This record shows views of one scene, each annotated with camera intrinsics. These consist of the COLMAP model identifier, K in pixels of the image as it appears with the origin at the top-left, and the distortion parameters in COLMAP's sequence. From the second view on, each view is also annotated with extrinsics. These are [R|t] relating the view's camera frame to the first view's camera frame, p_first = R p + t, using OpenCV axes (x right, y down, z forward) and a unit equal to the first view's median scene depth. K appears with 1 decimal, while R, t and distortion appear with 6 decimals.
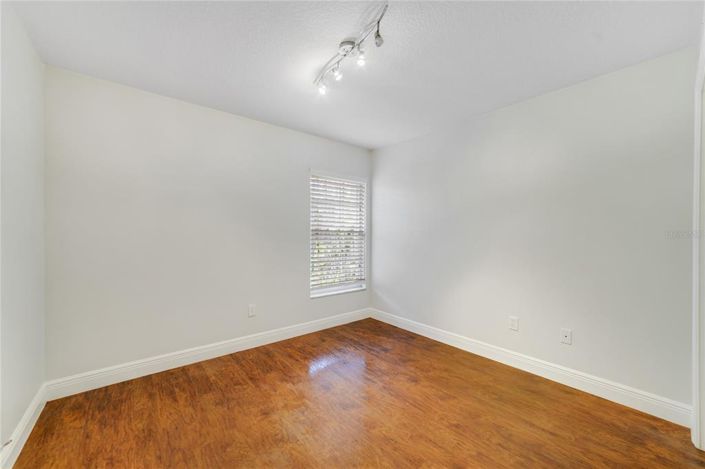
lens RADIAL K [[271.3, 0, 352.5], [0, 271.3, 234.5], [0, 0, 1]] dist [0.000838, 0.000104]
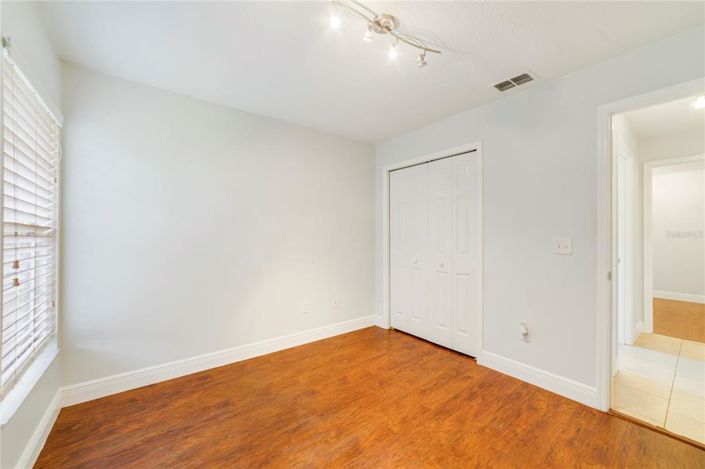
lens RADIAL K [[271.3, 0, 352.5], [0, 271.3, 234.5], [0, 0, 1]] dist [0.000838, 0.000104]
pose [[0.037107, 0.000218, 0.999311, -0.618739], [-0.008529, 0.999964, 0.000099, -0.009860], [-0.999275, -0.008526, 0.037107, 0.729725]]
